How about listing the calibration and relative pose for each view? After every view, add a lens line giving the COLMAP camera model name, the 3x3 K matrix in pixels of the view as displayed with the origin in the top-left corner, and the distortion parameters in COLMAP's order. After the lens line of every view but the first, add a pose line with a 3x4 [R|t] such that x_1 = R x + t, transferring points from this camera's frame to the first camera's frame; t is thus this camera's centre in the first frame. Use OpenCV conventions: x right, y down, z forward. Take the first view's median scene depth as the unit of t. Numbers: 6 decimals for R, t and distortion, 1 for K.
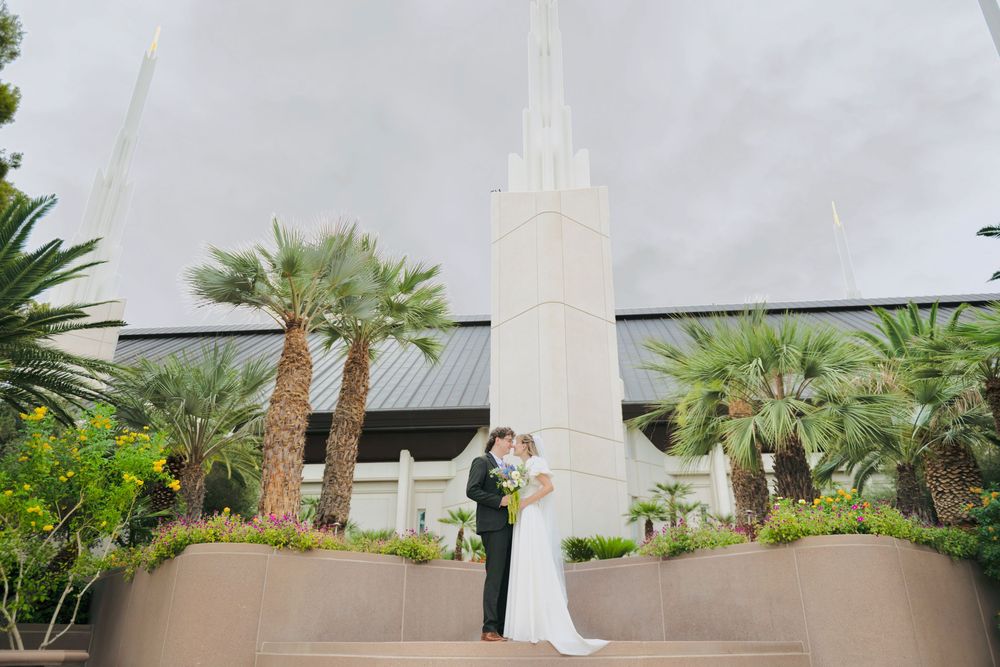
lens RADIAL K [[722.0, 0, 502.4], [0, 722.0, 335.6], [0, 0, 1]] dist [-0.002648, 0.015093]
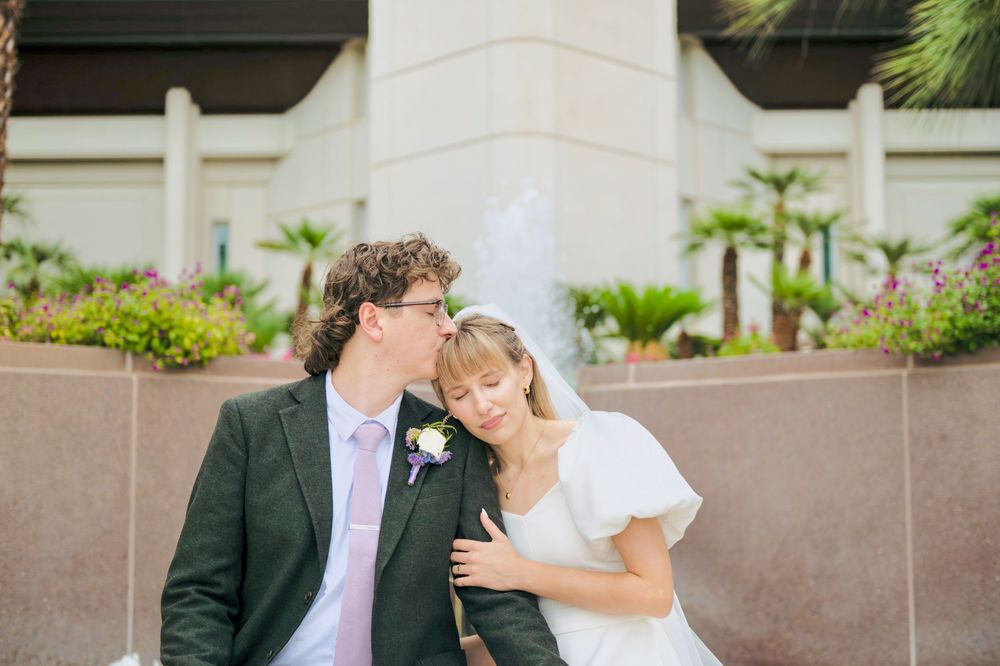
lens RADIAL K [[1382.7, 0, 498.3], [0, 1382.7, 335.7], [0, 0, 1]] dist [0.021459, 0.000000]
pose [[0.996735, 0.003495, 0.080668, -0.015761], [-0.028320, 0.950731, 0.308722, 0.077388], [-0.075615, -0.309998, 0.947725, 0.300688]]
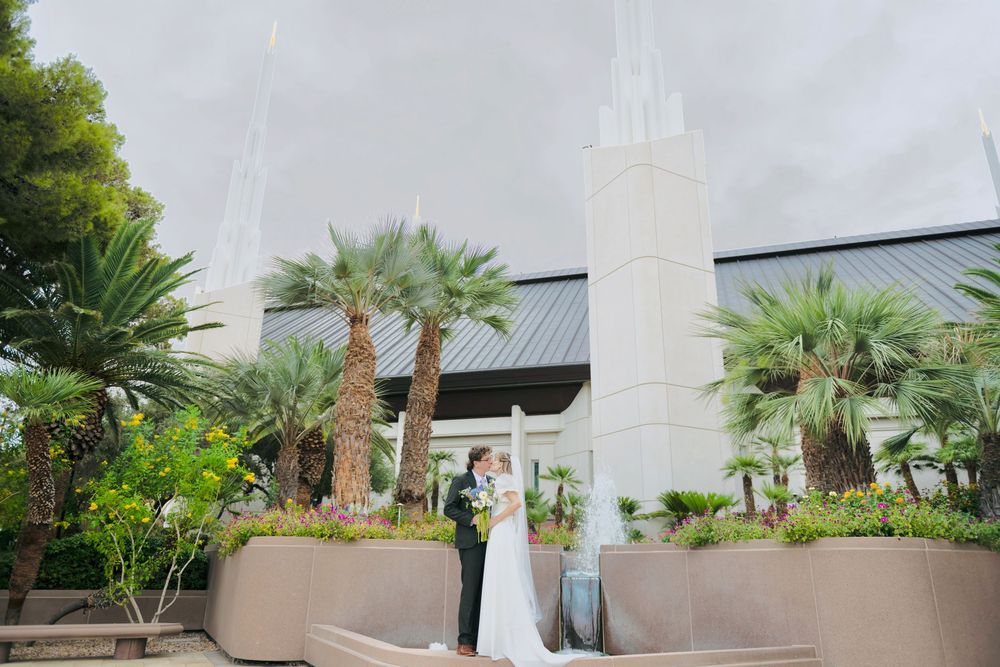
lens RADIAL K [[694.9, 0, 501.1], [0, 694.9, 333.9], [0, 0, 1]] dist [0.016021, -0.005225]
pose [[0.977566, -0.054690, -0.203407, 0.129380], [0.071420, 0.994559, 0.075836, -0.056212], [0.198153, -0.088662, 0.976153, 0.023707]]
